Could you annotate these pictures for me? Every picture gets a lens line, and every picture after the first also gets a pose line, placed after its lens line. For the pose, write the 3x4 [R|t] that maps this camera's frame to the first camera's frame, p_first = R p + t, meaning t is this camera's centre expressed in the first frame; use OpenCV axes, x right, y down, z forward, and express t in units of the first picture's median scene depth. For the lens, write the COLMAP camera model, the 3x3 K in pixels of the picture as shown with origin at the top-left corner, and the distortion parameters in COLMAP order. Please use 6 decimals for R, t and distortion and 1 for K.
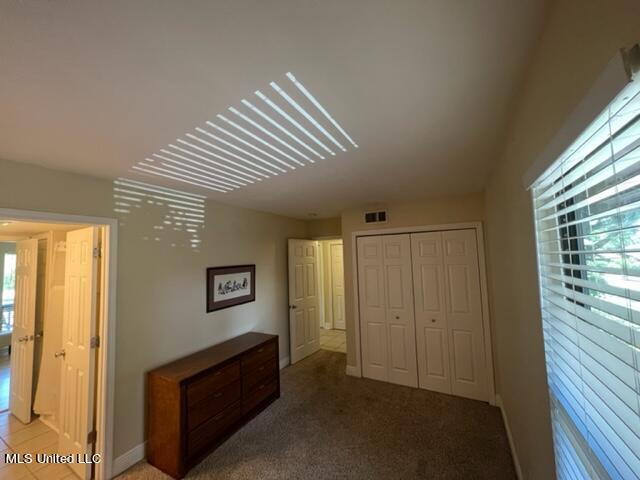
lens RADIAL K [[256.0, 0, 320.7], [0, 256.0, 240.1], [0, 0, 1]] dist [-0.003896, 0.000362]
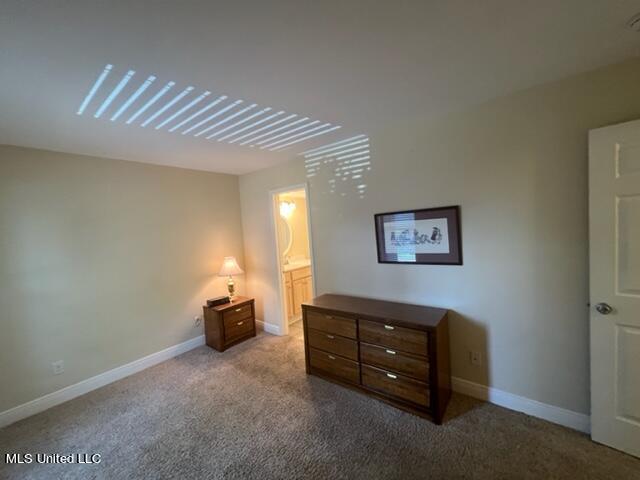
lens RADIAL K [[256.0, 0, 319.9], [0, 256.0, 239.4], [0, 0, 1]] dist [-0.003896, 0.000362]
pose [[-0.168489, 0.092131, -0.981388, 0.490031], [0.136547, 0.988205, 0.069328, 0.110870], [0.976200, -0.122325, -0.179082, 0.985610]]
